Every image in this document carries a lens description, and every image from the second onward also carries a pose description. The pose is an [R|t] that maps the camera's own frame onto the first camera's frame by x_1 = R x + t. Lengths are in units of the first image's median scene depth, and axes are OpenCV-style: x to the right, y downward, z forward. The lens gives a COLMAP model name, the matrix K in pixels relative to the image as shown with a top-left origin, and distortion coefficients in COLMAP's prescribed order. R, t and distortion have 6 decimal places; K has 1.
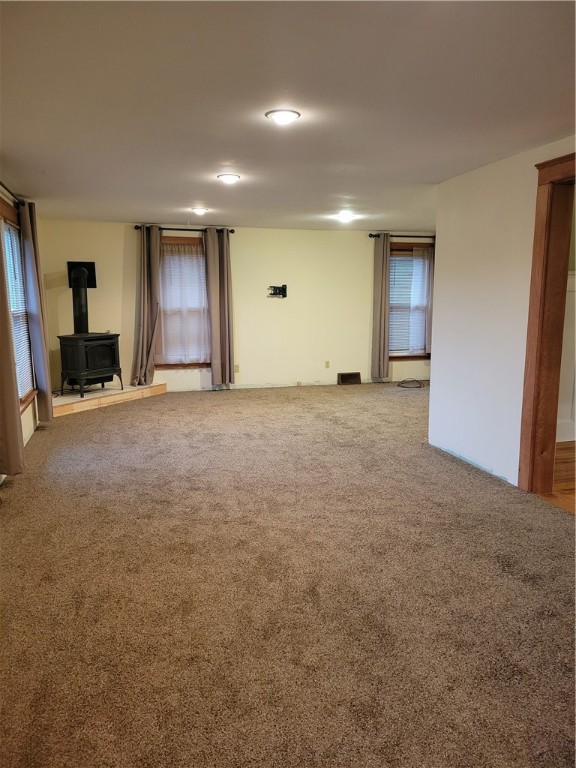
lens RADIAL K [[568.4, 0, 284.5], [0, 568.4, 392.1], [0, 0, 1]] dist [0.073427, -0.053597]
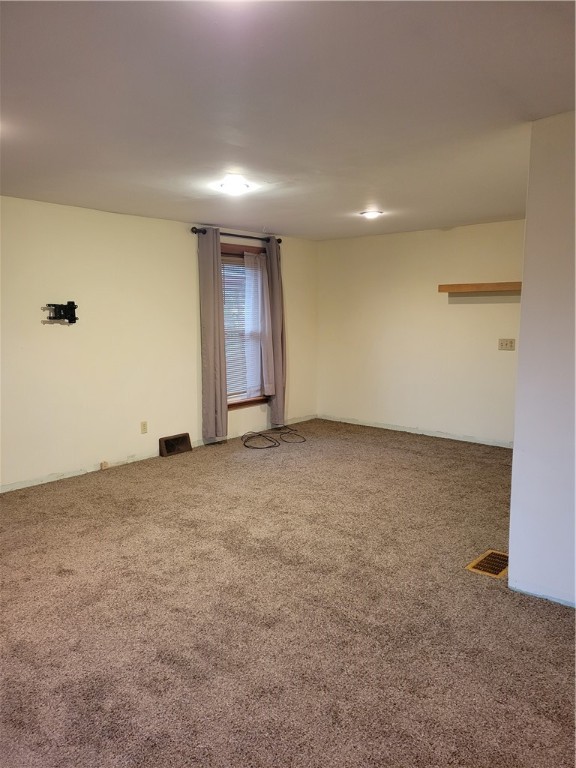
lens RADIAL K [[580.9, 0, 288.0], [0, 580.9, 384.0], [0, 0, 1]] dist [0.042213, -0.037996]
pose [[0.844340, -0.070188, 0.531191, -0.157166], [0.095730, 0.995193, -0.020667, -0.082635], [-0.527187, 0.068301, 0.847000, 0.445153]]
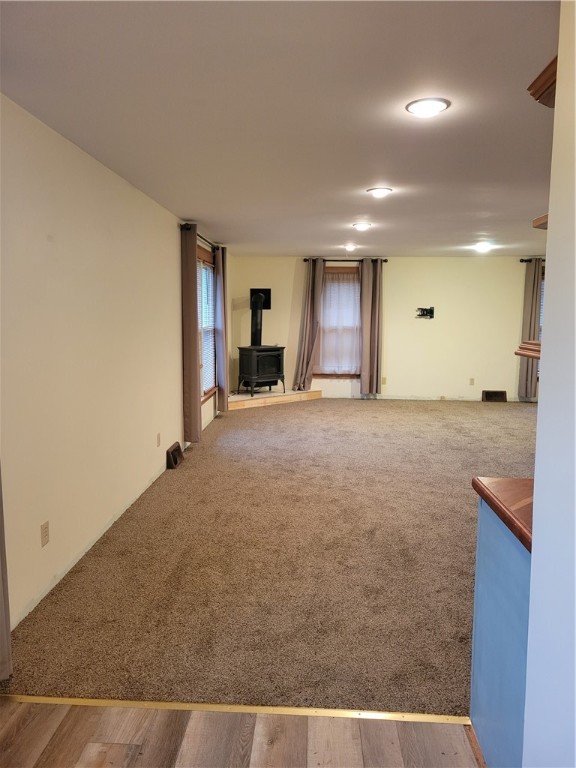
lens RADIAL K [[568.4, 0, 284.5], [0, 568.4, 392.1], [0, 0, 1]] dist [0.073427, -0.053597]
pose [[0.946664, 0.055509, -0.317406, 0.102714], [-0.065474, 0.997637, -0.020807, 0.019748], [0.315501, 0.040479, 0.948061, -0.149774]]
